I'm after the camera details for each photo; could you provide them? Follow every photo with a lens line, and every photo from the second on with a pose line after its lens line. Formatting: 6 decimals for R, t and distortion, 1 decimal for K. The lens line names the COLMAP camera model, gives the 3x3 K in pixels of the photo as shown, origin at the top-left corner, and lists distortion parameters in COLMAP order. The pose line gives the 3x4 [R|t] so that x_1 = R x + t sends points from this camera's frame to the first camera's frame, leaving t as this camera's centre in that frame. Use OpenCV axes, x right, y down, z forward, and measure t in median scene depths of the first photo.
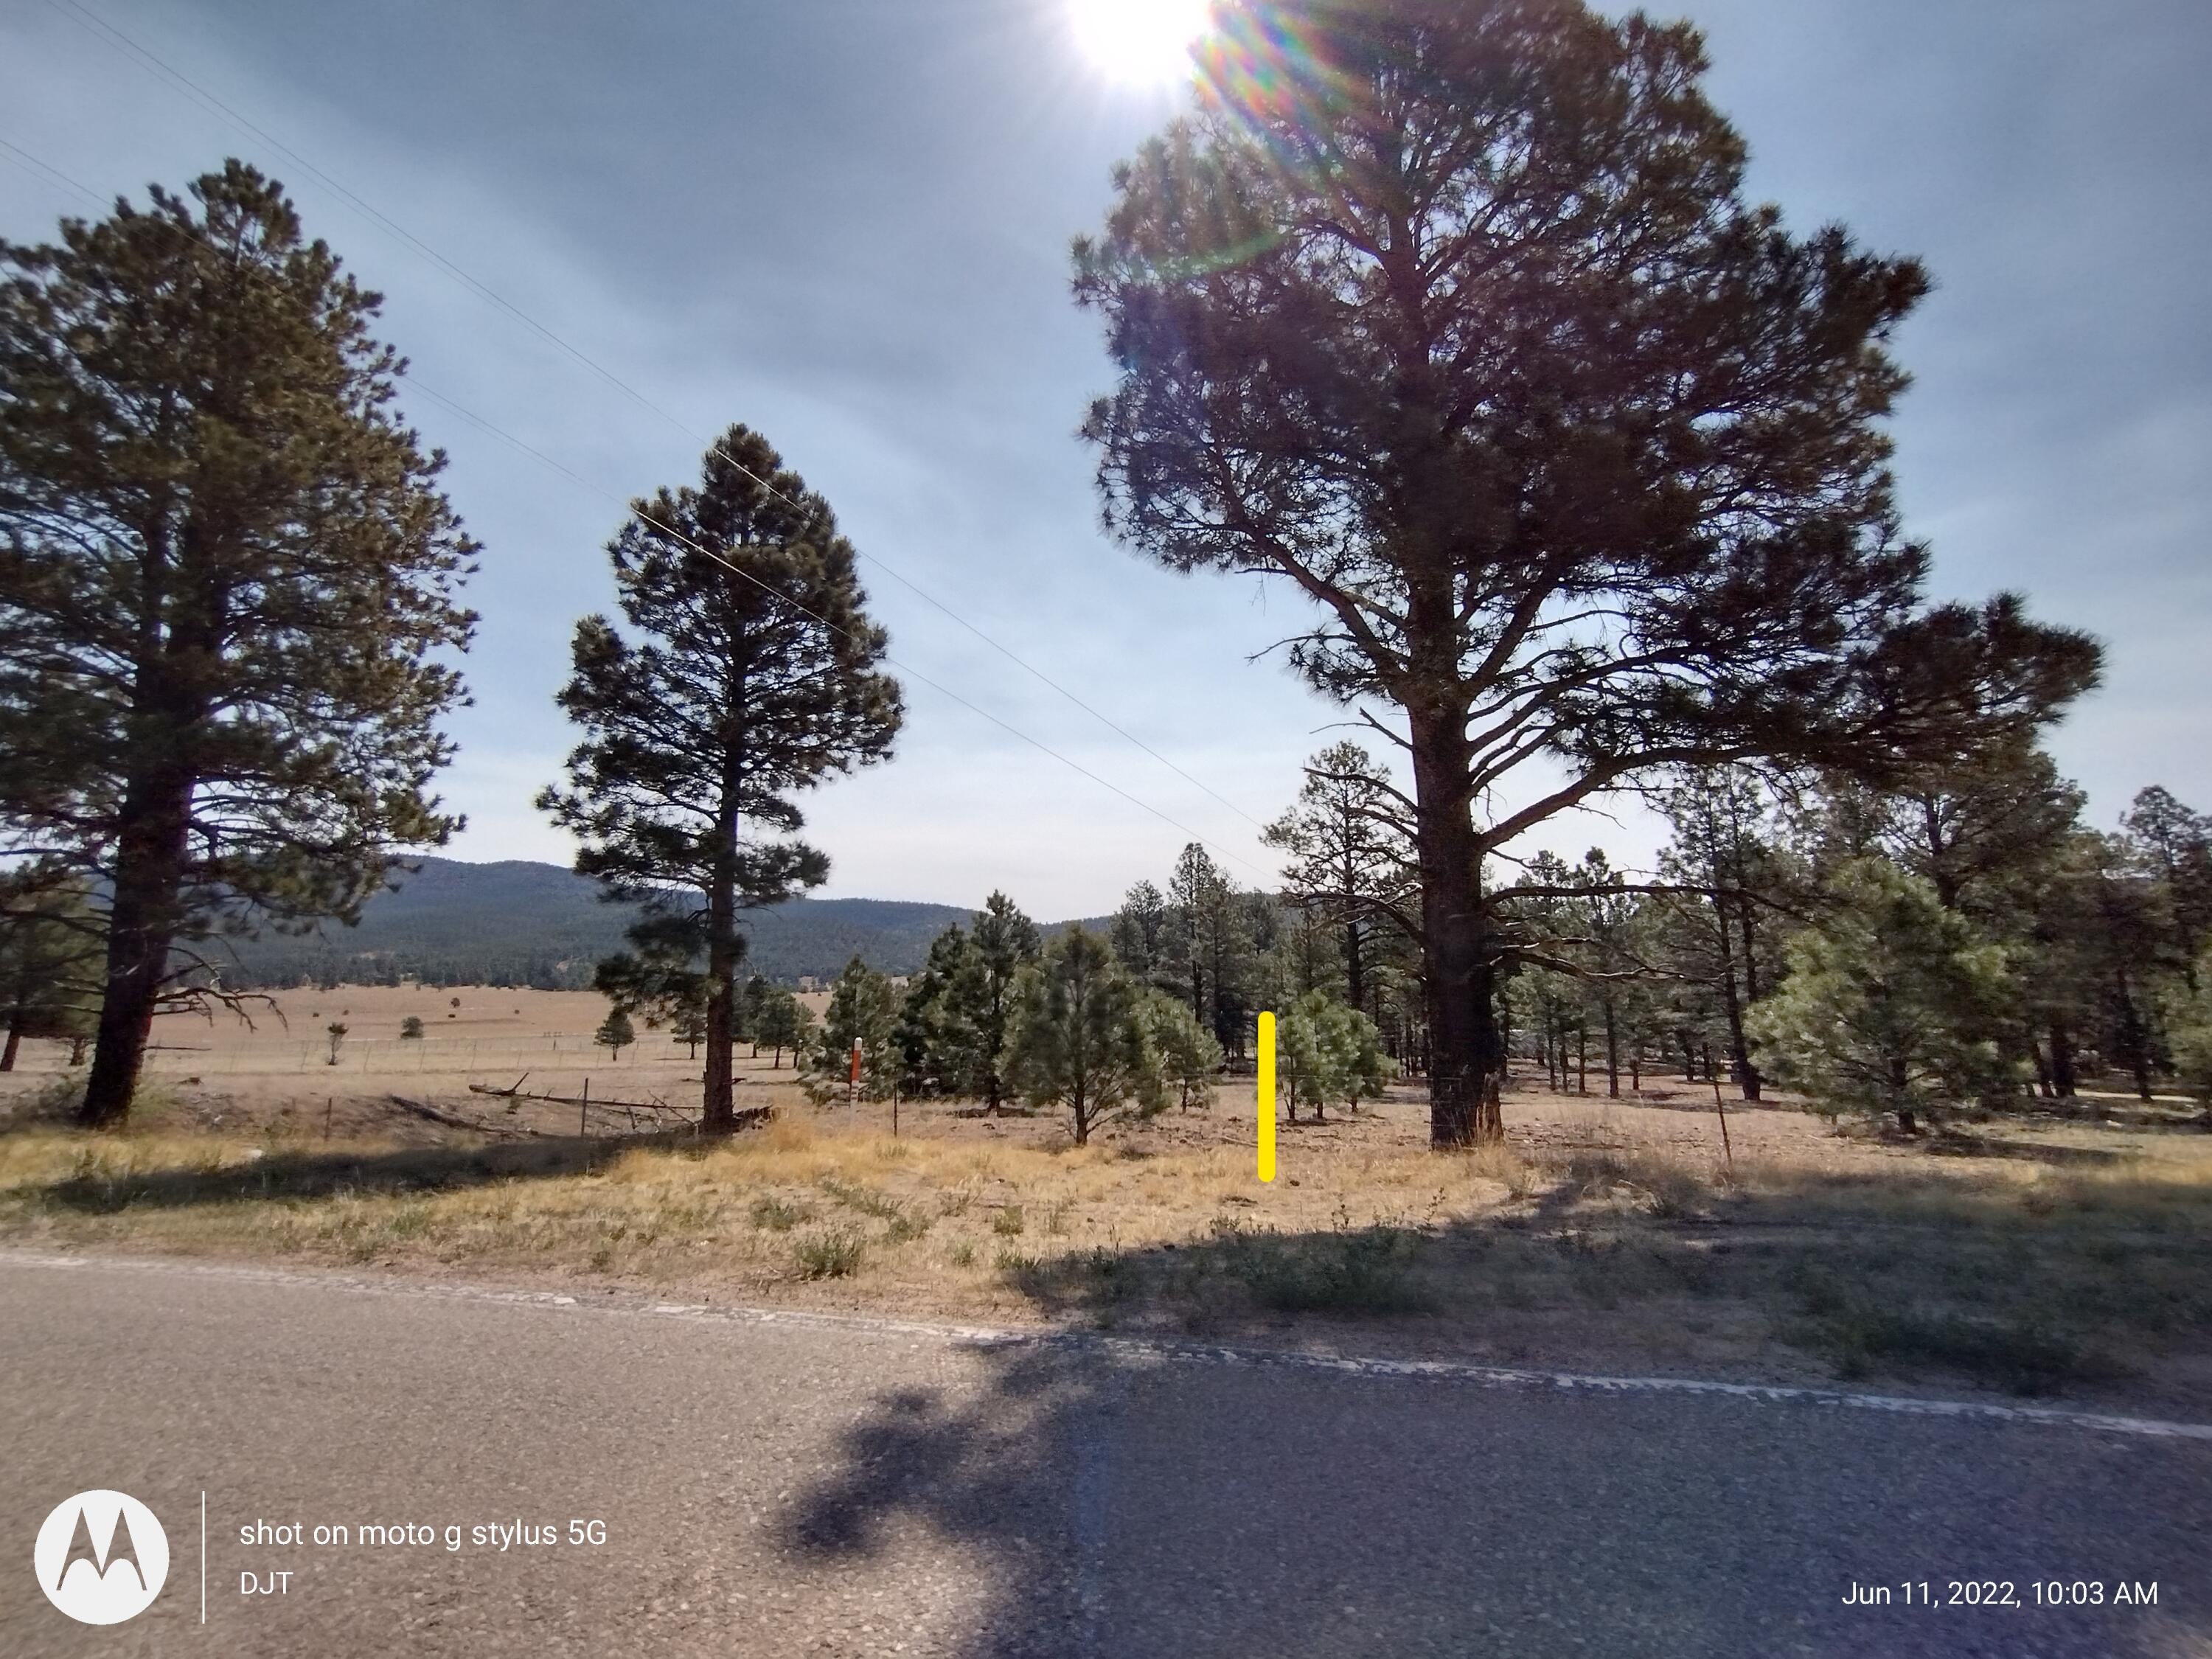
lens RADIAL K [[1040.0, 0, 1106.0], [0, 1040.0, 829.5], [0, 0, 1]] dist [-0.001694, -0.000168]
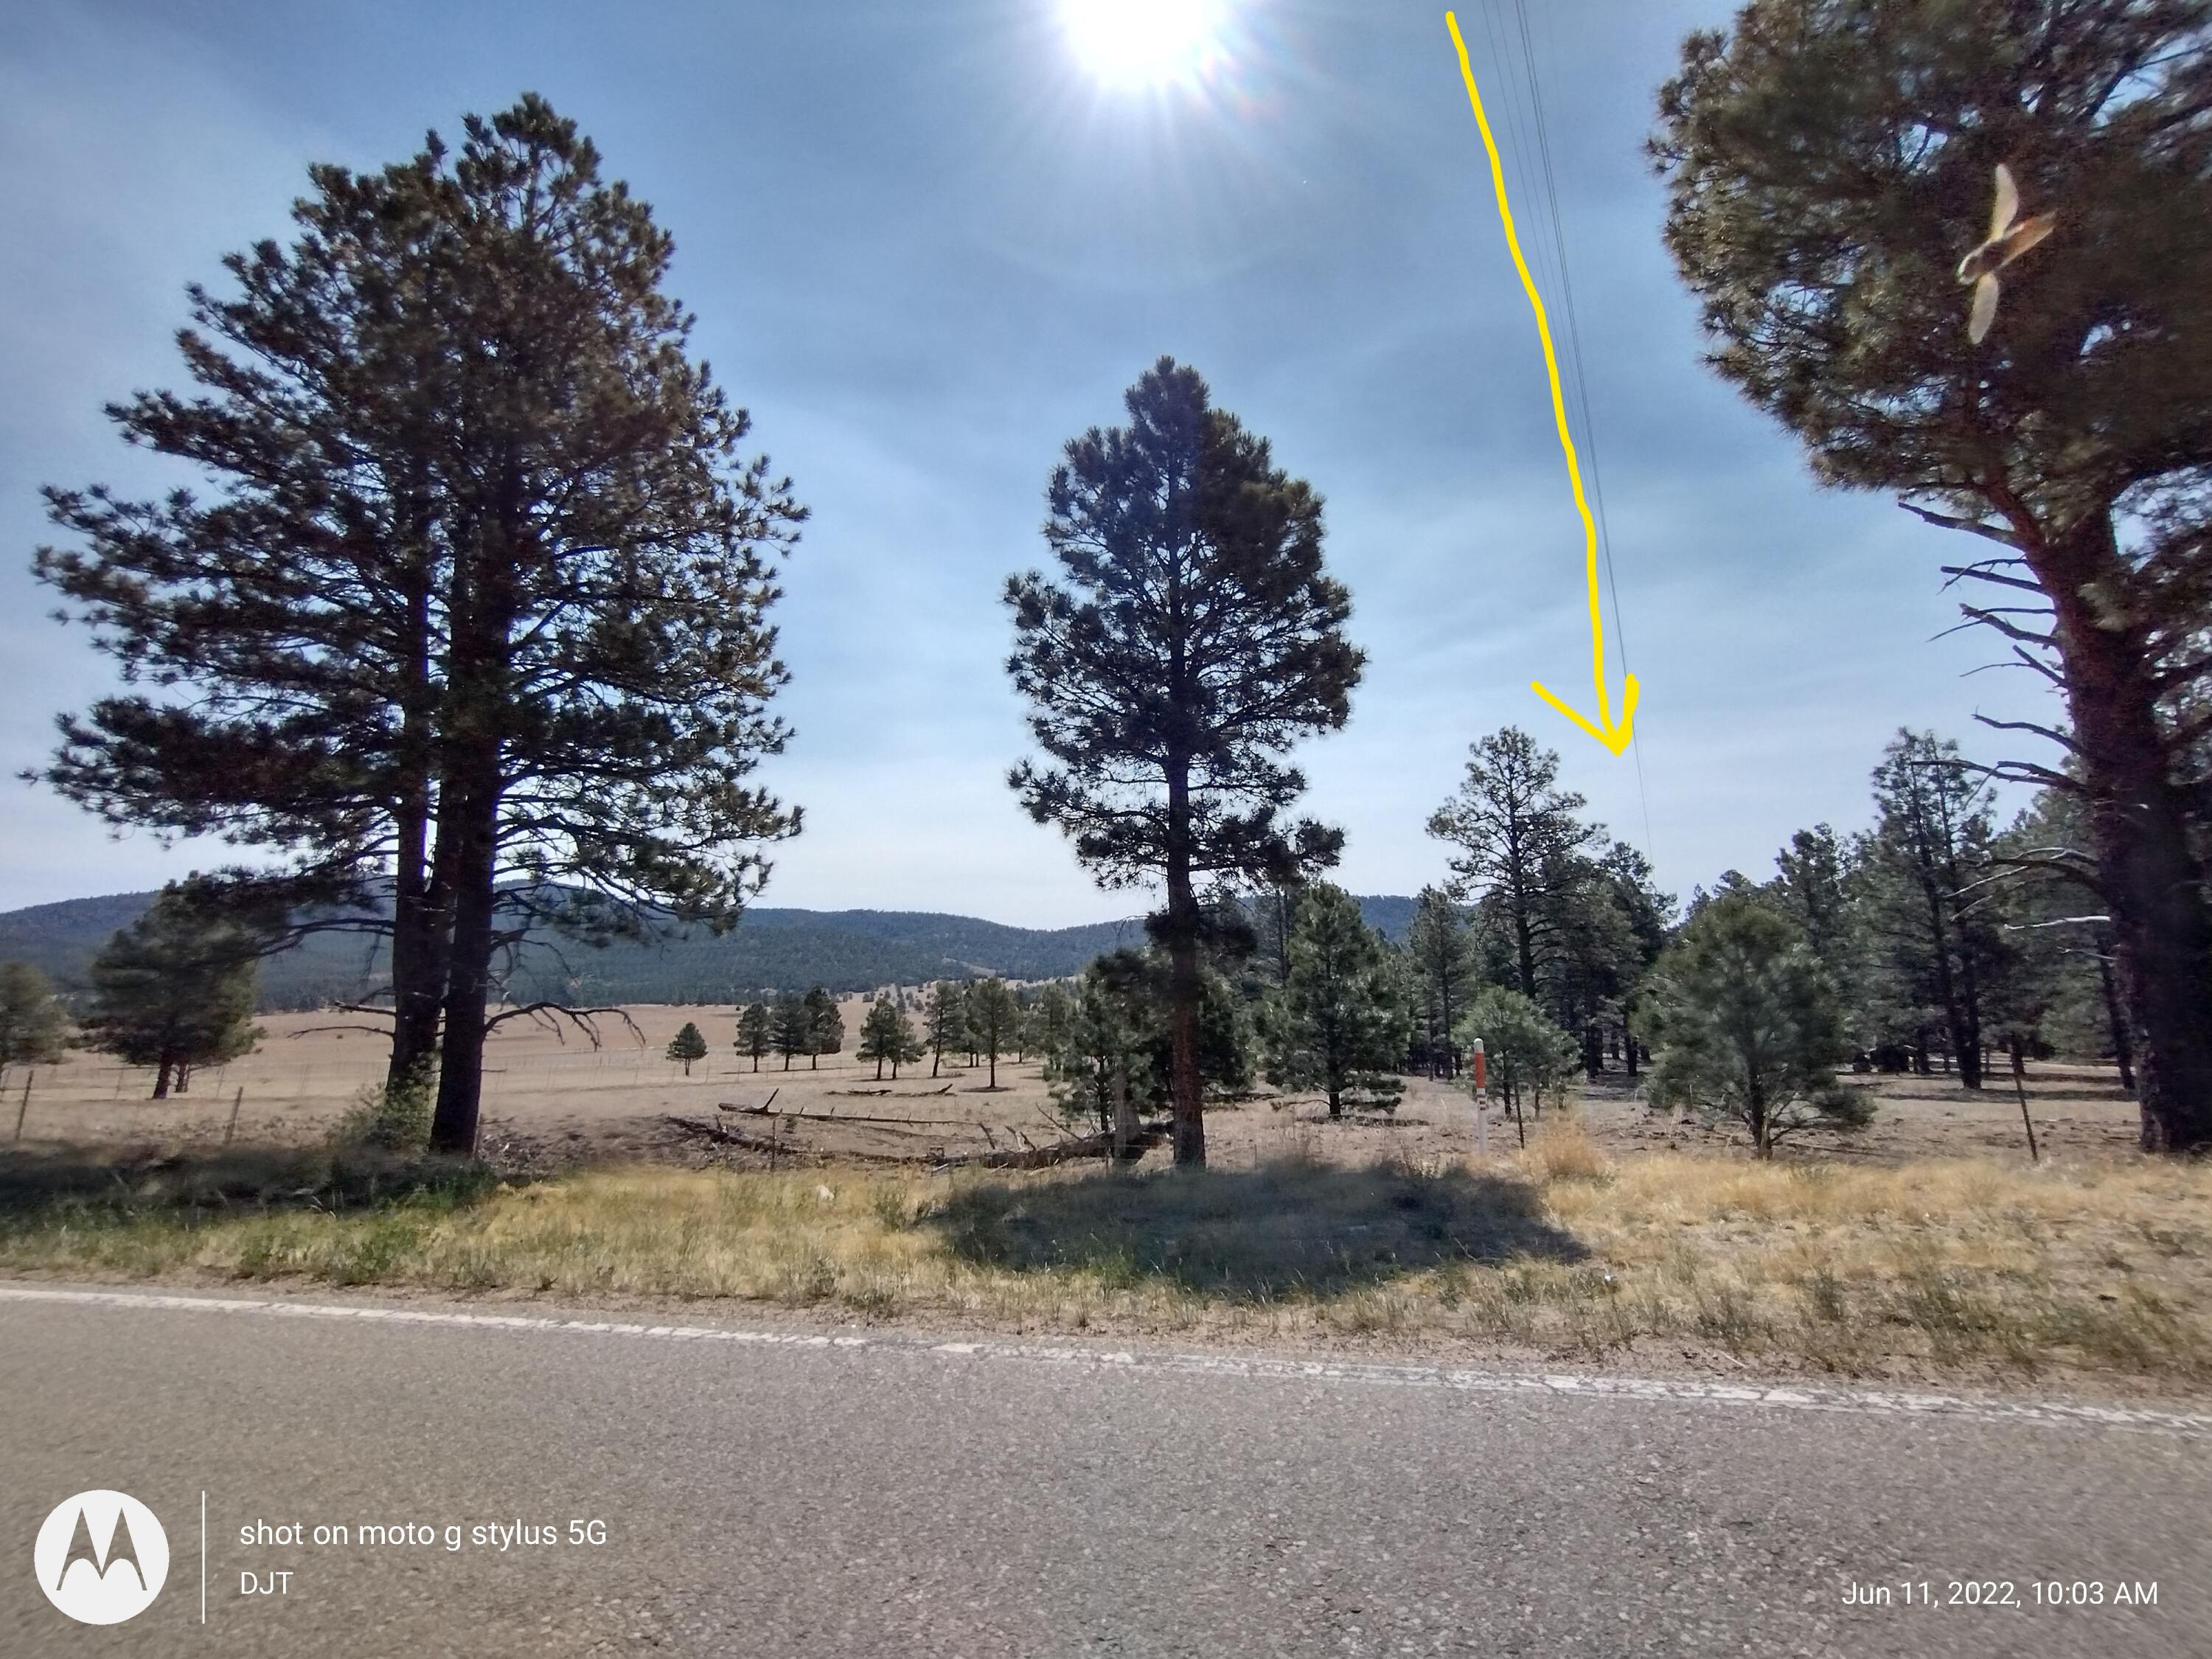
lens RADIAL K [[1033.0, 0, 1106.0], [0, 1033.0, 829.5], [0, 0, 1]] dist [0.001689, 0.000147]
pose [[0.999762, -0.021714, -0.002035, -0.337284], [0.021702, 0.999747, -0.005844, 0.016639], [0.002161, 0.005798, 0.999981, 0.093184]]
